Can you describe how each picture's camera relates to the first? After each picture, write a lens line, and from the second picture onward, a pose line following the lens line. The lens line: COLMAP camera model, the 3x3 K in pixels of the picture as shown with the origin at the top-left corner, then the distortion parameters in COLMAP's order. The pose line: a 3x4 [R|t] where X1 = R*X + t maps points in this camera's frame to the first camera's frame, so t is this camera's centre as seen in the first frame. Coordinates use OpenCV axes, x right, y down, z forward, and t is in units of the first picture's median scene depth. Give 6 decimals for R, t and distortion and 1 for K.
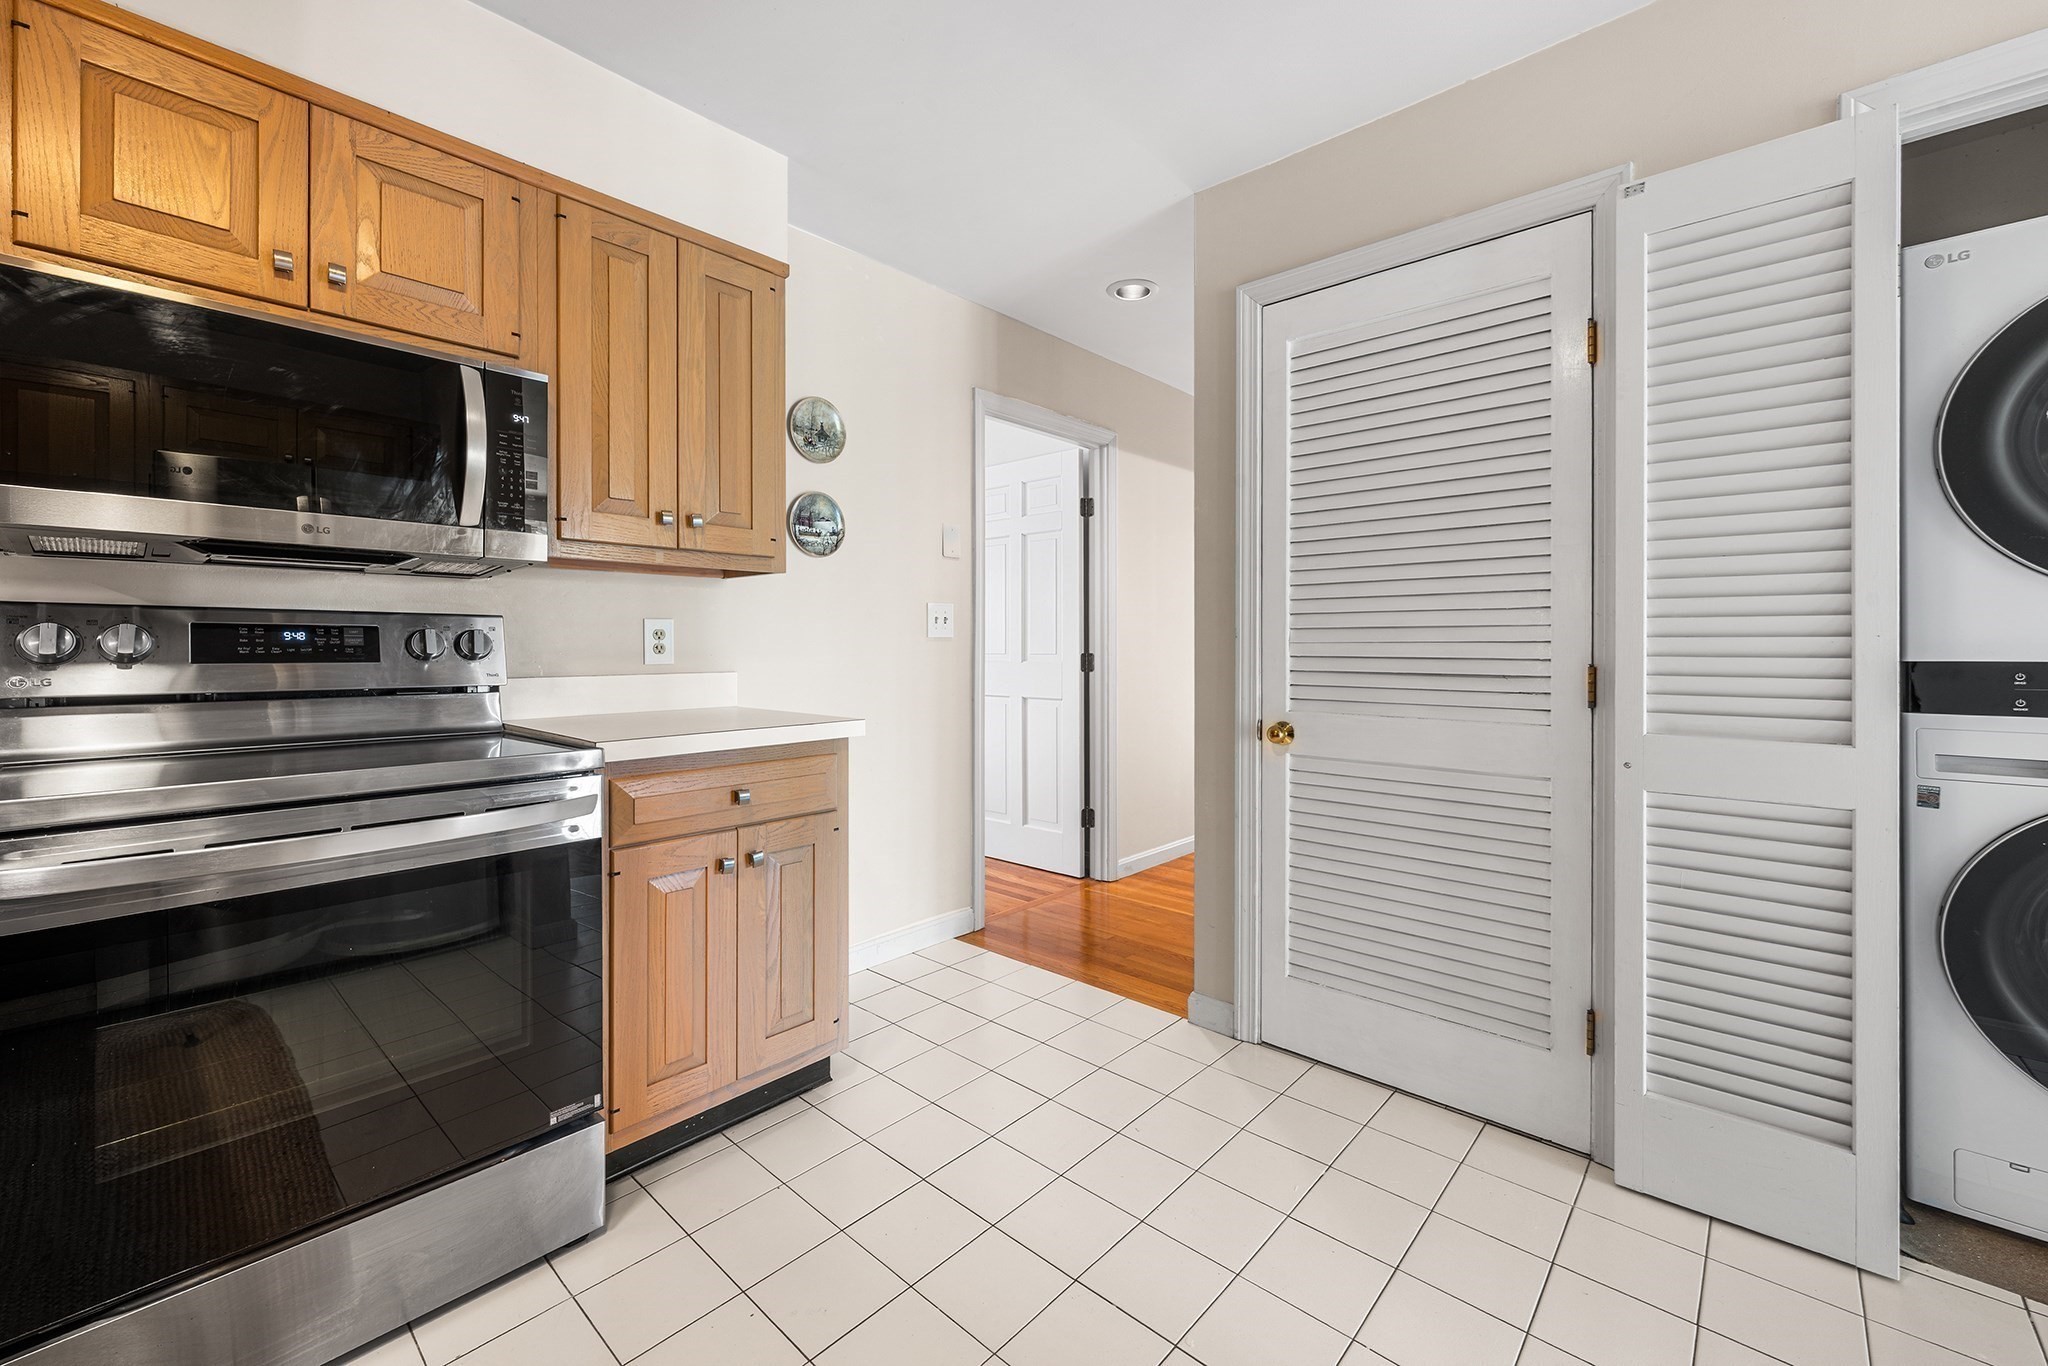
lens RADIAL K [[820.1, 0, 1028.3], [0, 820.1, 644.3], [0, 0, 1]] dist [-0.003790, 0.000015]
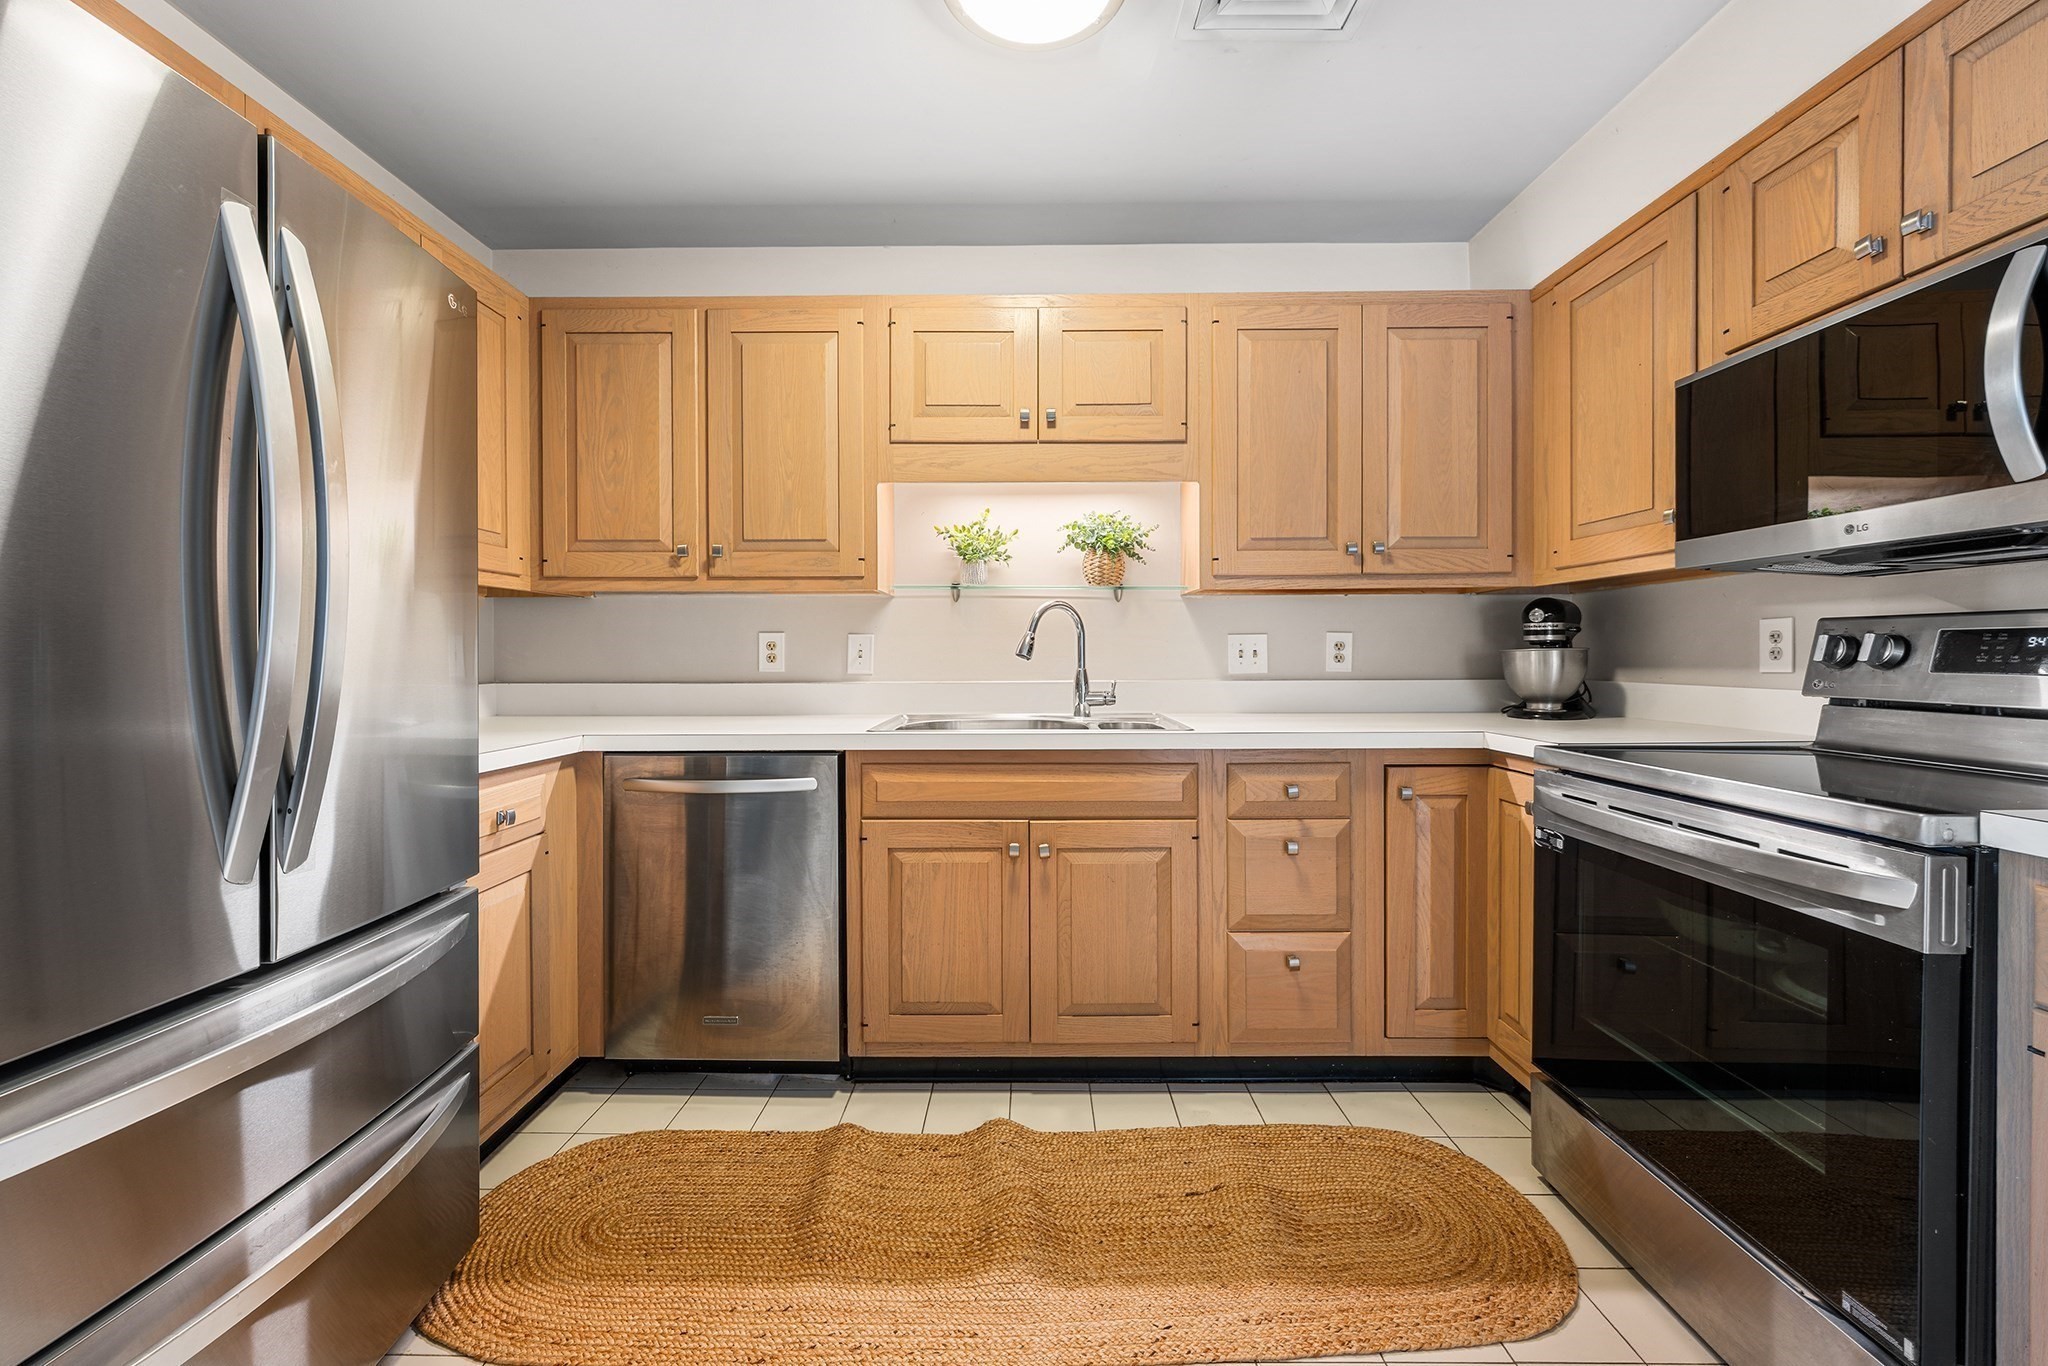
lens RADIAL K [[820.1, 0, 1021.8], [0, 820.1, 661.9], [0, 0, 1]] dist [-0.003790, 0.000015]
pose [[-0.742890, 0.006678, -0.669380, 0.357896], [0.003144, 0.999974, 0.006486, 0.001104], [0.669406, 0.002714, -0.742892, 0.837772]]
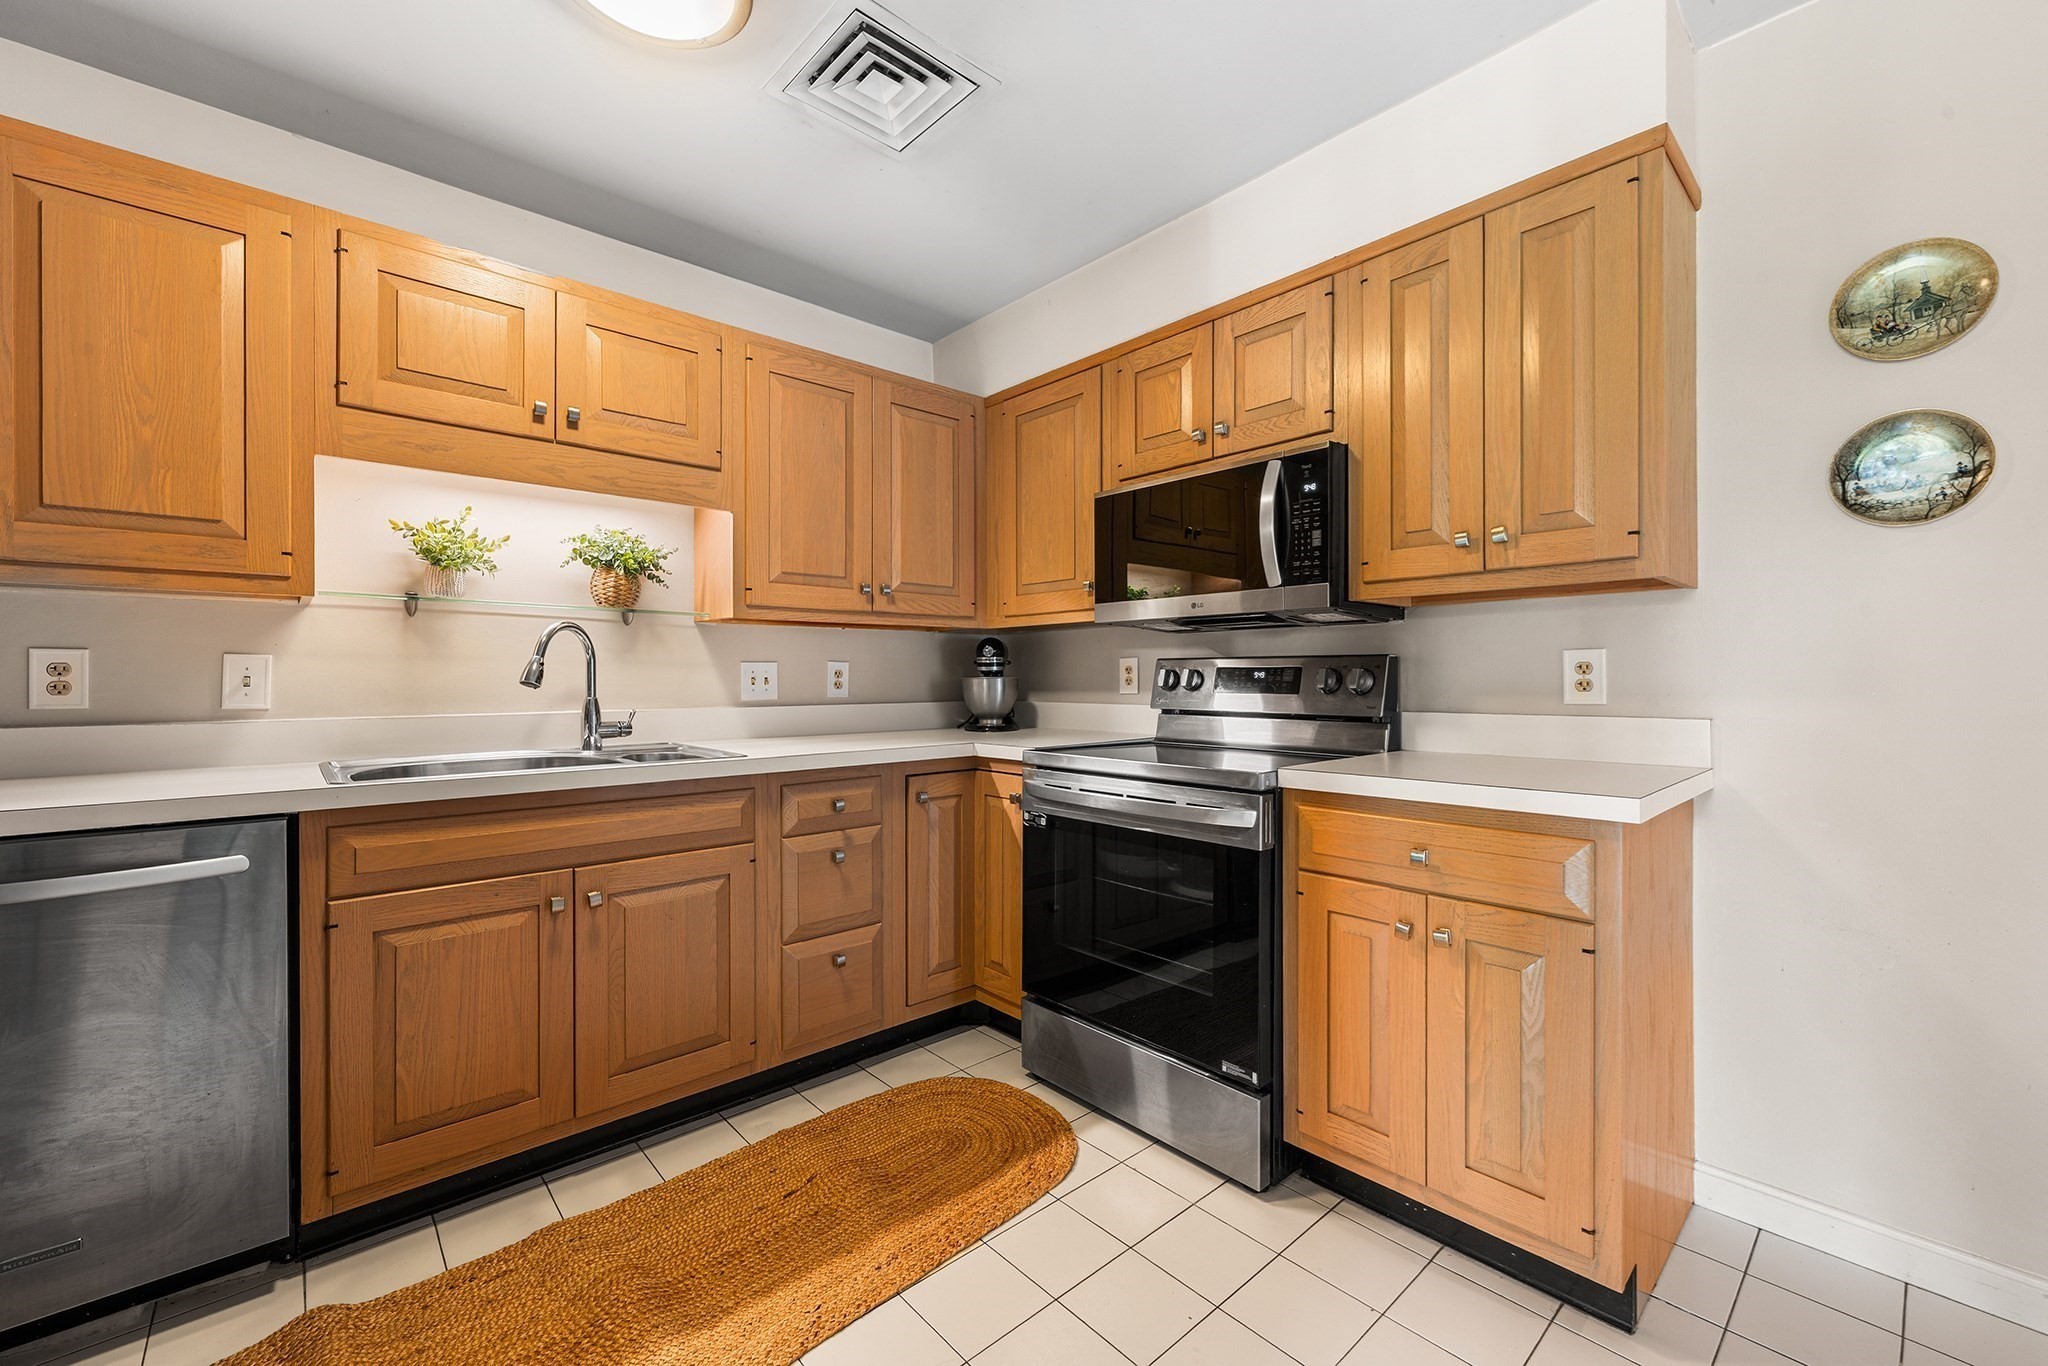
lens RADIAL K [[820.1, 0, 1024.3], [0, 820.1, 680.8], [0, 0, 1]] dist [-0.003790, 0.000015]
pose [[-0.099253, 0.001088, -0.995062, 0.538766], [0.003533, 0.999993, 0.000741, -0.002216], [0.995056, -0.003442, -0.099256, 0.659851]]
